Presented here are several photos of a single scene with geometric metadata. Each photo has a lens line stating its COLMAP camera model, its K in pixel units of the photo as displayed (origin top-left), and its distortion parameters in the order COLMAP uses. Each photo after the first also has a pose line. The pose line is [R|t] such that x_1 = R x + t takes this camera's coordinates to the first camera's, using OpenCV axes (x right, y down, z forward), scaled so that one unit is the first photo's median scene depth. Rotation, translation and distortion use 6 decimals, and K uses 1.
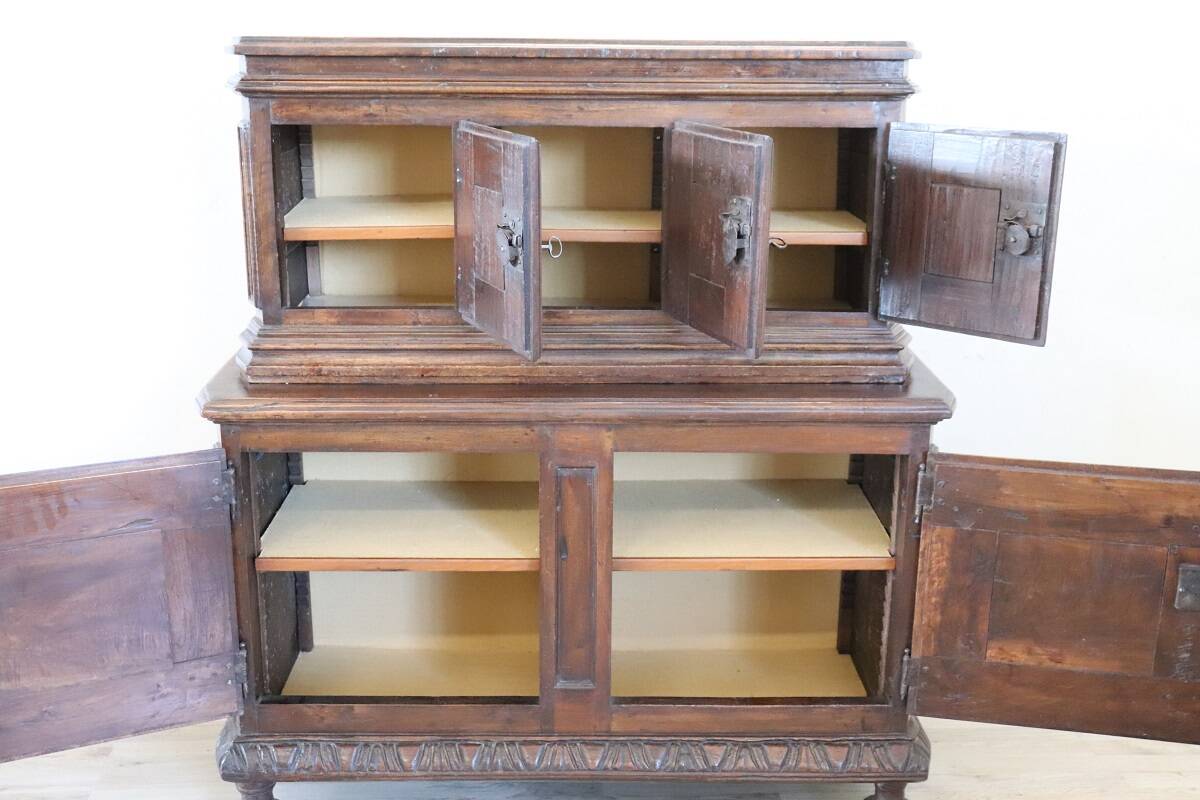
lens RADIAL K [[1410.2, 0, 603.9], [0, 1410.2, 403.1], [0, 0, 1]] dist [-0.056452, 0.236330]
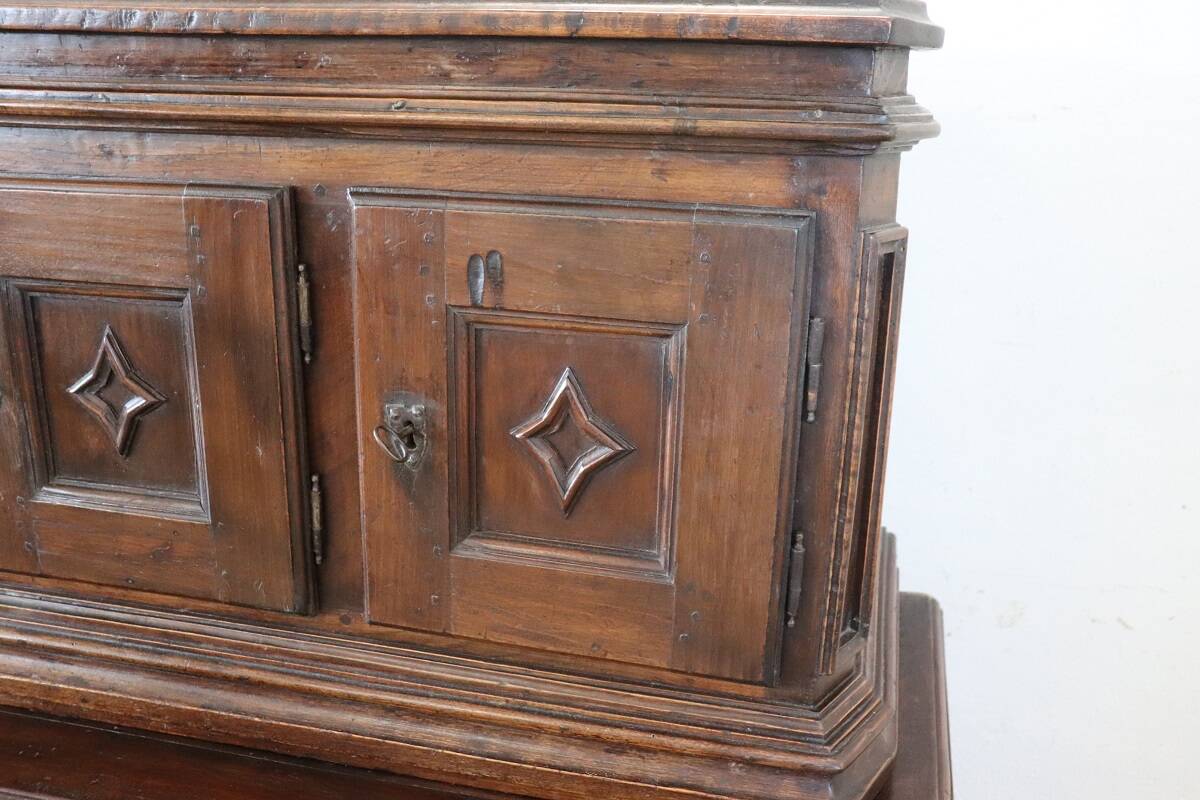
lens RADIAL K [[1164.9, 0, 603.5], [0, 1164.9, 406.7], [0, 0, 1]] dist [-0.143384, 0.215881]
pose [[0.967740, 0.090334, -0.235200, 0.220013], [-0.081054, 0.995512, 0.048851, -0.157696], [0.238558, -0.028211, 0.970719, 0.681748]]
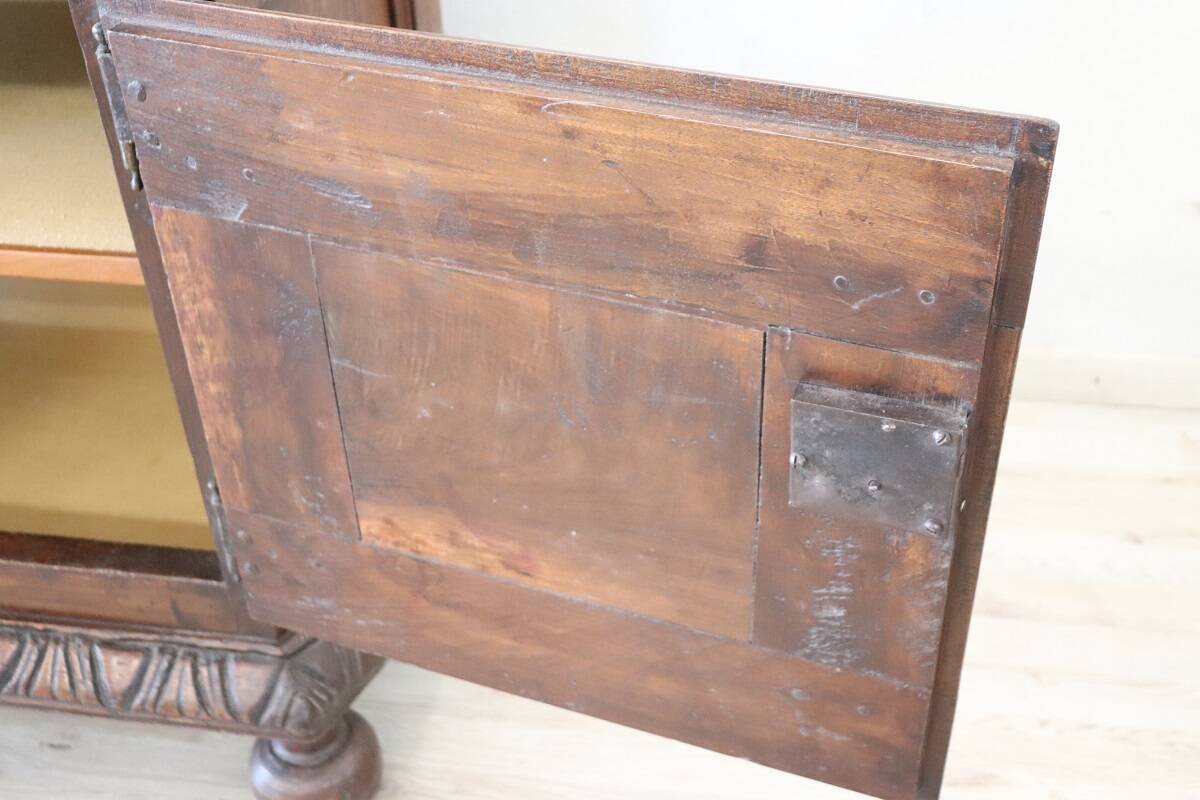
lens RADIAL K [[1410.2, 0, 603.9], [0, 1410.2, 403.1], [0, 0, 1]] dist [-0.056452, 0.236330]
pose [[0.978800, 0.082186, -0.187605, 0.417687], [-0.006555, 0.928062, 0.372369, 0.001377], [0.204713, -0.363245, 0.908926, 0.688360]]
